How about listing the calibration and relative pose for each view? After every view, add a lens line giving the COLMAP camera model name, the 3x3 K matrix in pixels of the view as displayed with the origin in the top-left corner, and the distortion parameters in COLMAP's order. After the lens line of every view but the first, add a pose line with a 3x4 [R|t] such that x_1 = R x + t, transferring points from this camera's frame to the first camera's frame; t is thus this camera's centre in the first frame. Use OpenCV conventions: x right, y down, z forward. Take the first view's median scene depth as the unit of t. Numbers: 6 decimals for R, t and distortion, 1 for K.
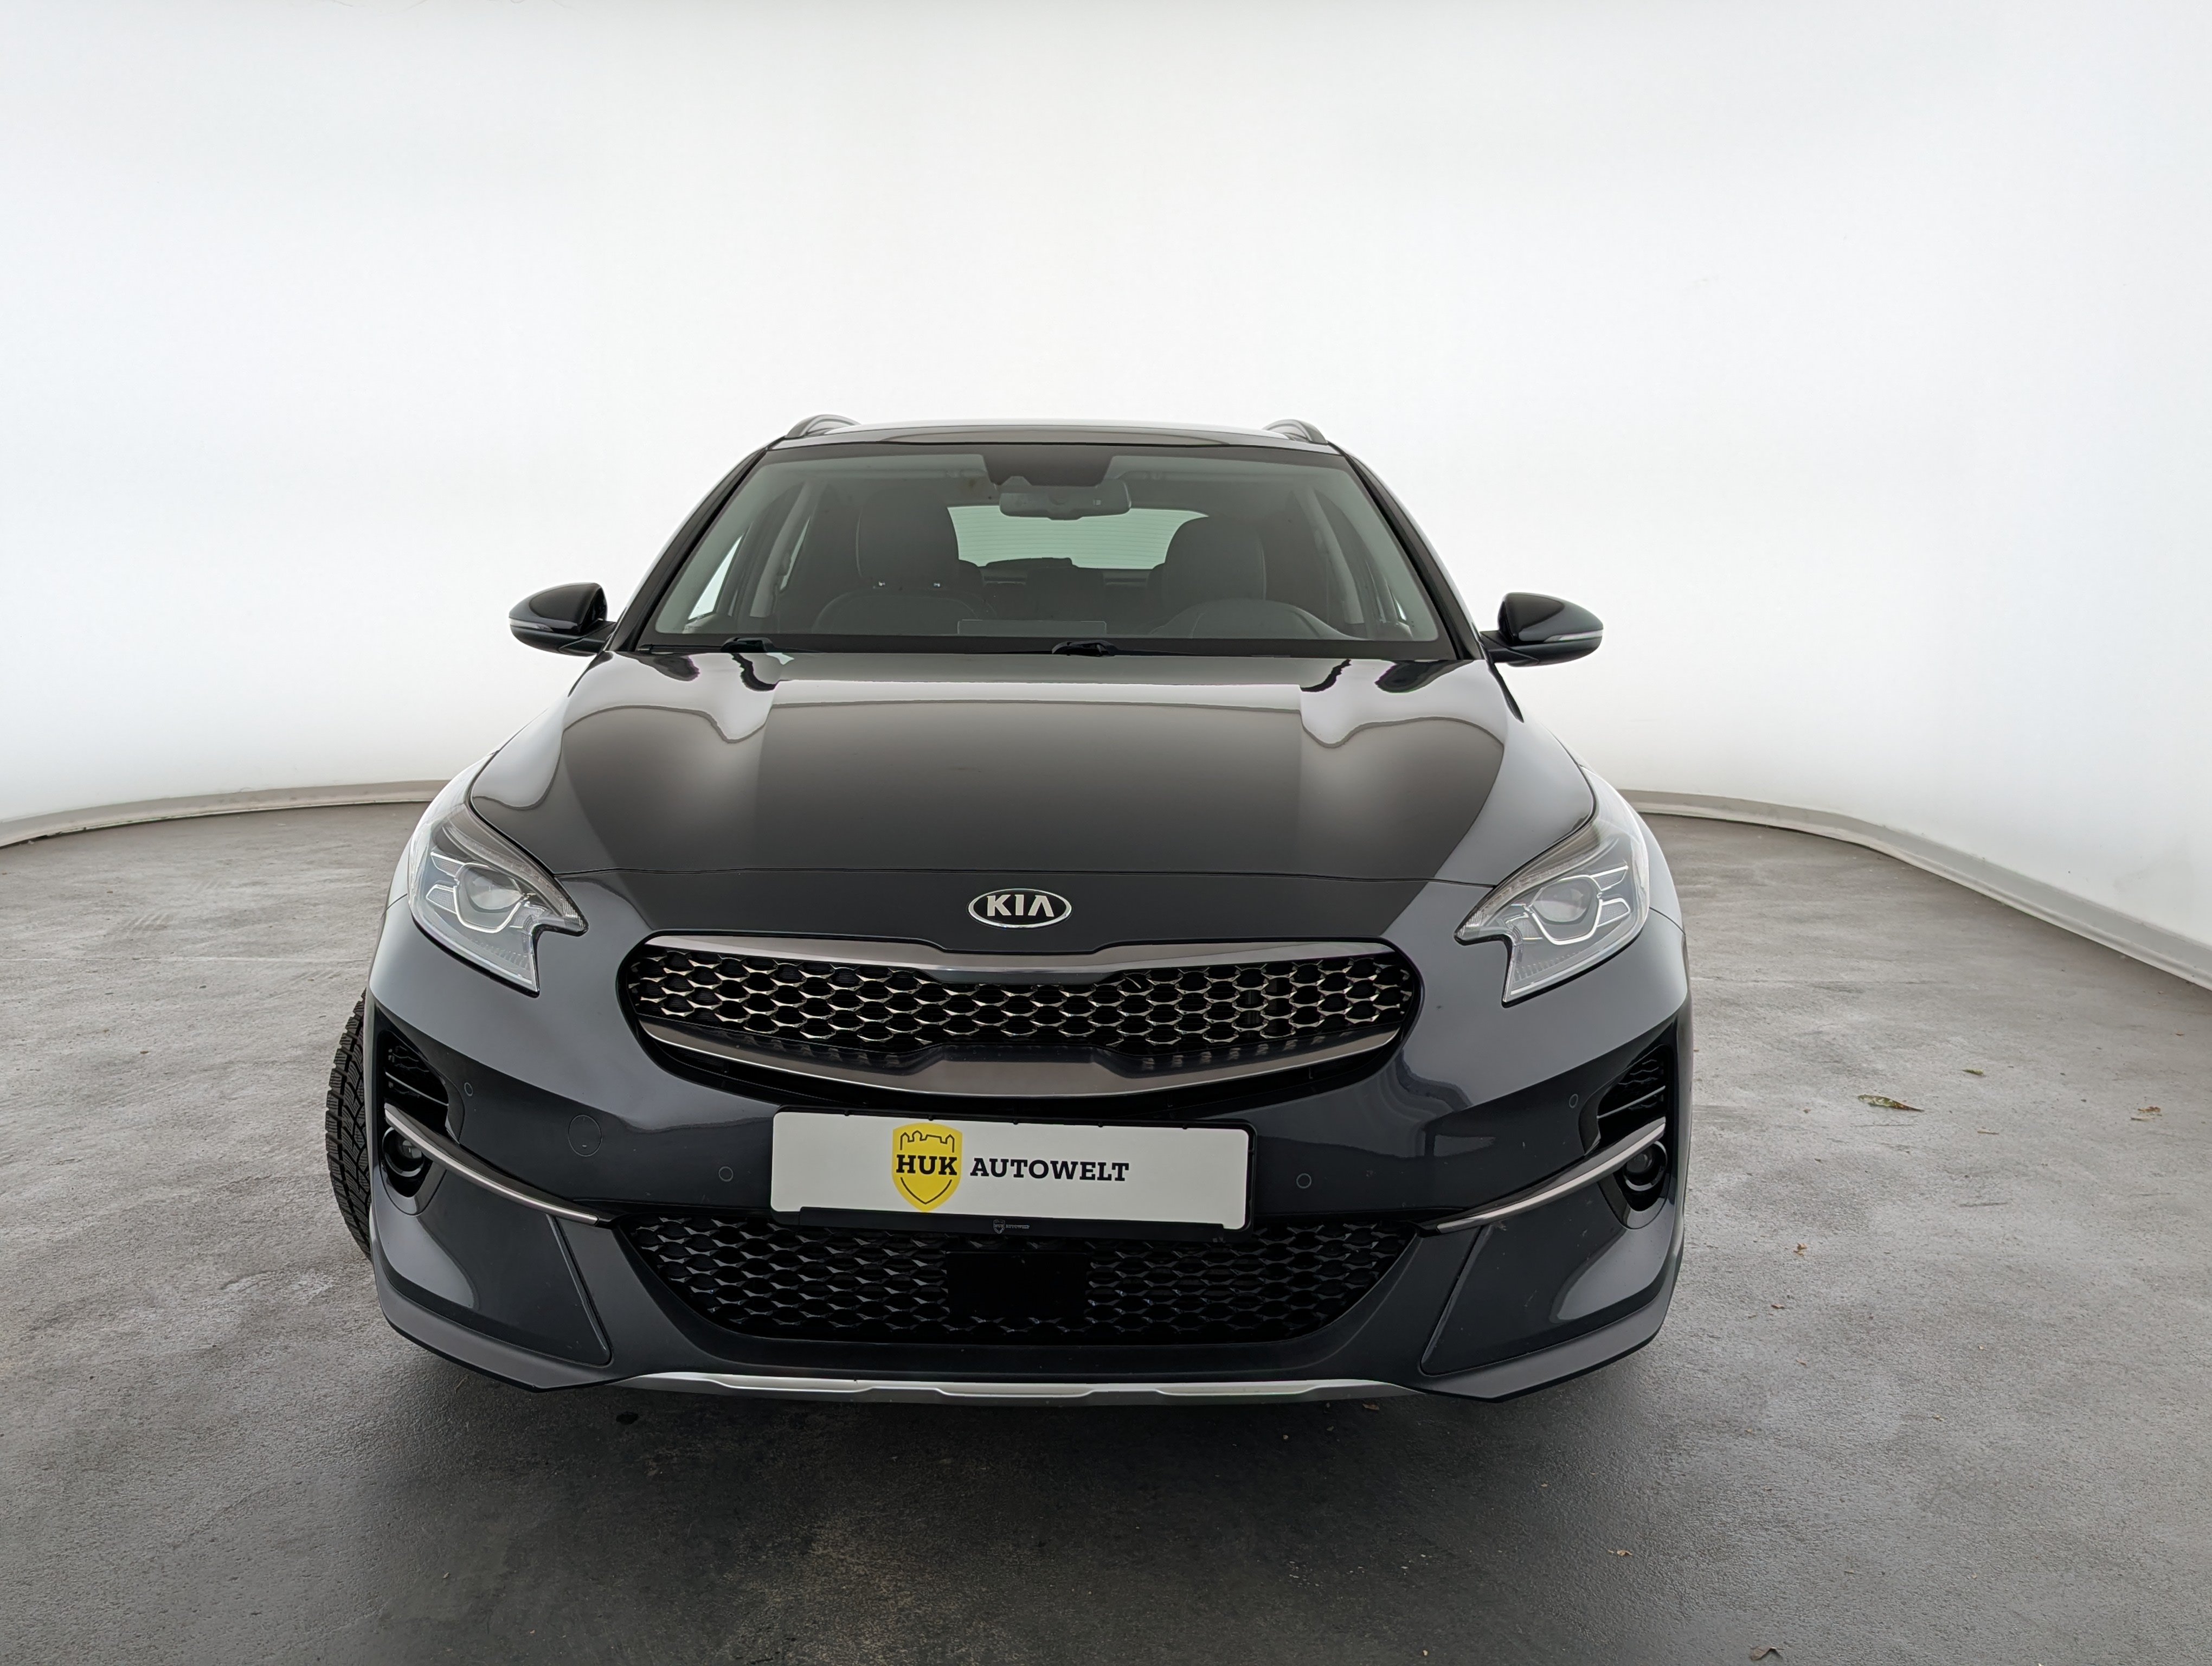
lens RADIAL K [[1812.4, 0, 1106.0], [0, 1812.4, 833.0], [0, 0, 1]] dist [-0.009243, 0.002173]
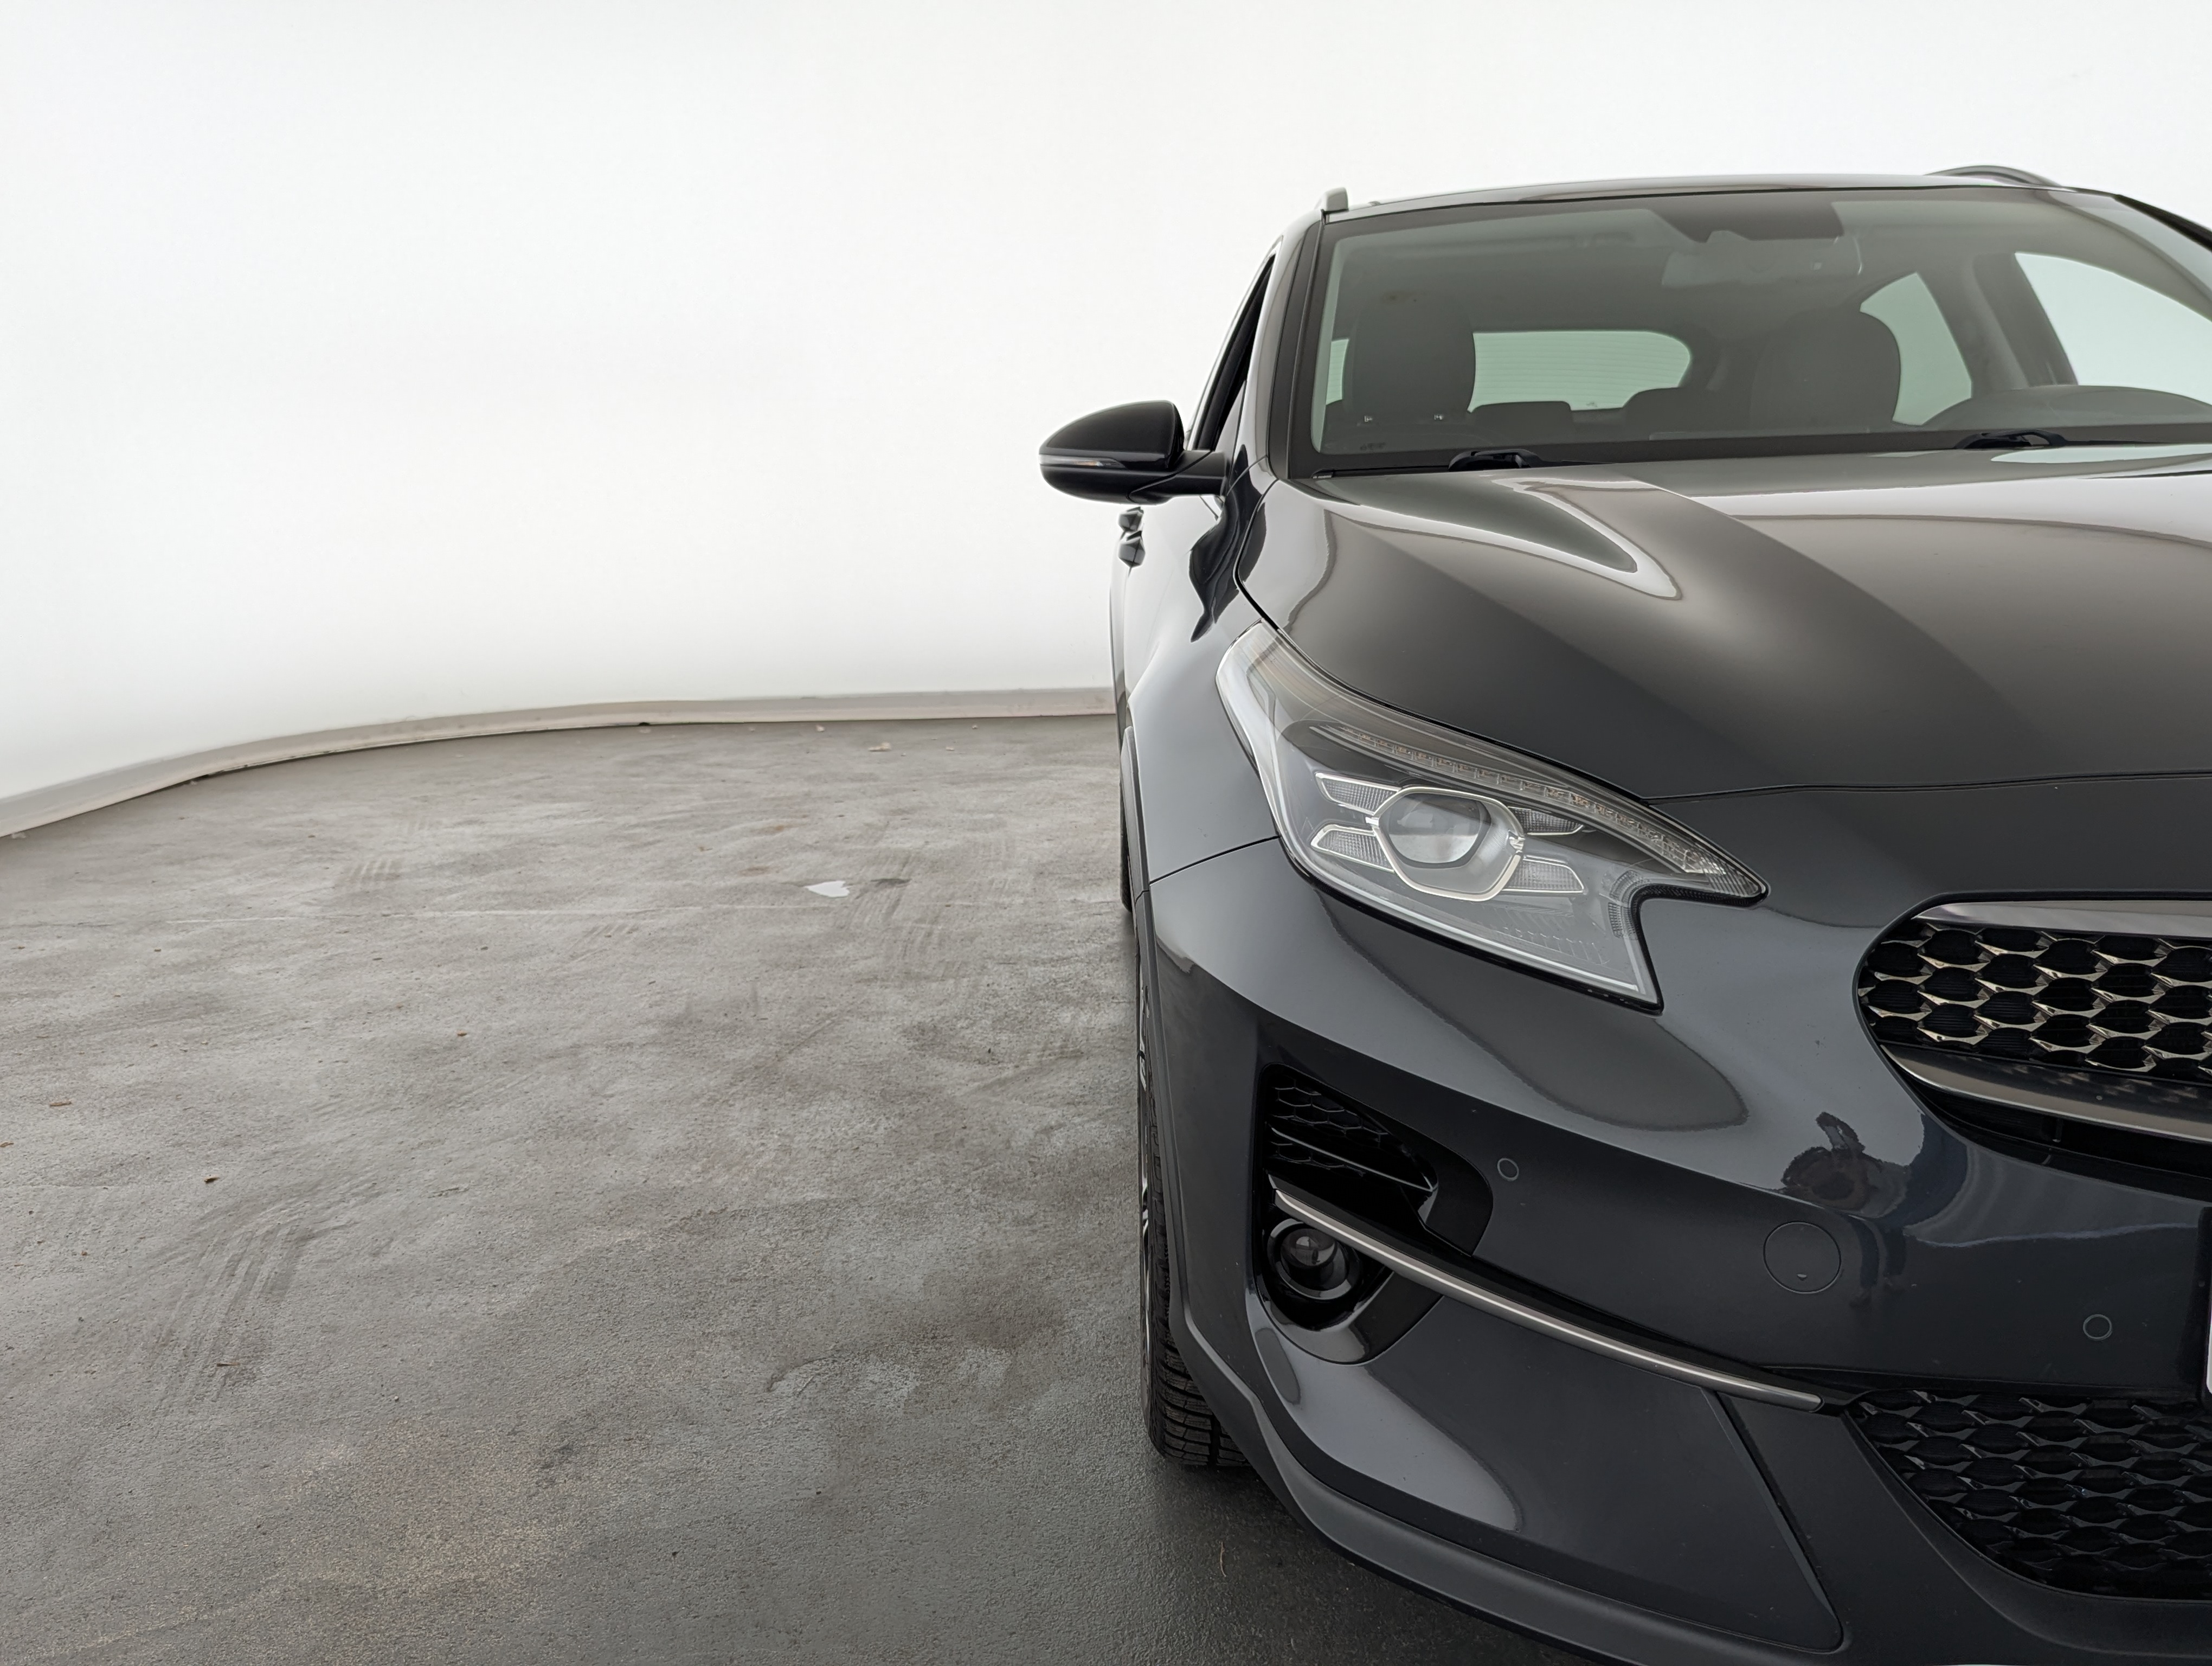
lens RADIAL K [[1886.7, 0, 1136.2], [0, 1886.7, 832.9], [0, 0, 1]] dist [0.017733, -0.052493]
pose [[0.998947, -0.025450, -0.038177, -0.171130], [0.027174, 0.998602, 0.045341, 0.000523], [0.036970, -0.046330, 0.998242, 0.147794]]
